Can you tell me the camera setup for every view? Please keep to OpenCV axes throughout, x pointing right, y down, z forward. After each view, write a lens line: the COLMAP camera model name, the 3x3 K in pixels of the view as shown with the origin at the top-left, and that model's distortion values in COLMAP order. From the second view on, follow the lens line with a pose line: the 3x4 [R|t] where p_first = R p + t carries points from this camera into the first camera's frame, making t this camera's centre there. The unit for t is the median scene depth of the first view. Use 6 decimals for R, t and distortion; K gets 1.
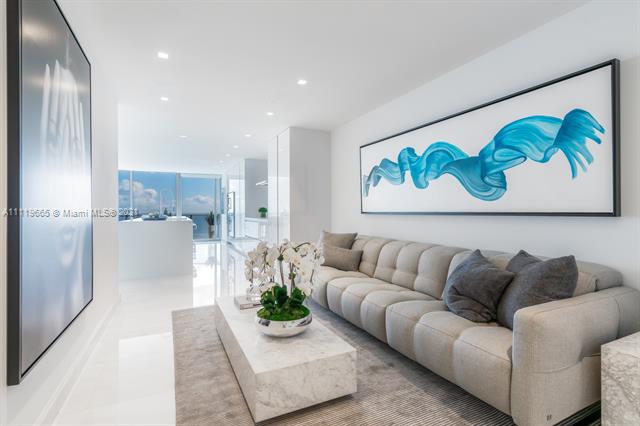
lens RADIAL K [[309.7, 0, 319.9], [0, 309.7, 212.5], [0, 0, 1]] dist [0.000528, 0.000060]
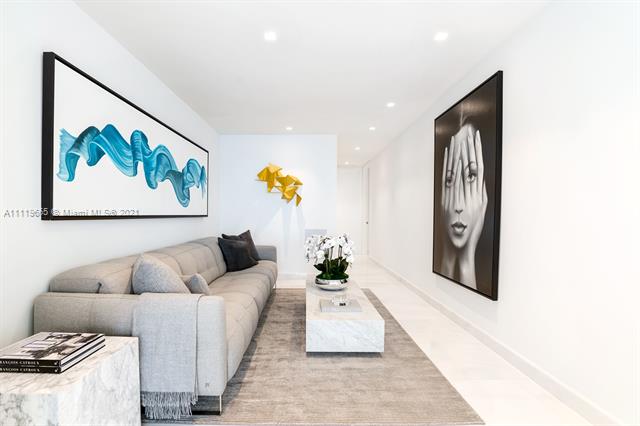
lens RADIAL K [[295.5, 0, 318.2], [0, 295.5, 214.5], [0, 0, 1]] dist [-0.036411, -0.000804]
pose [[-0.905674, -0.001357, 0.423973, -0.409777], [-0.001701, 0.999998, -0.000435, -0.004221], [-0.423972, -0.001115, -0.905675, 1.425599]]
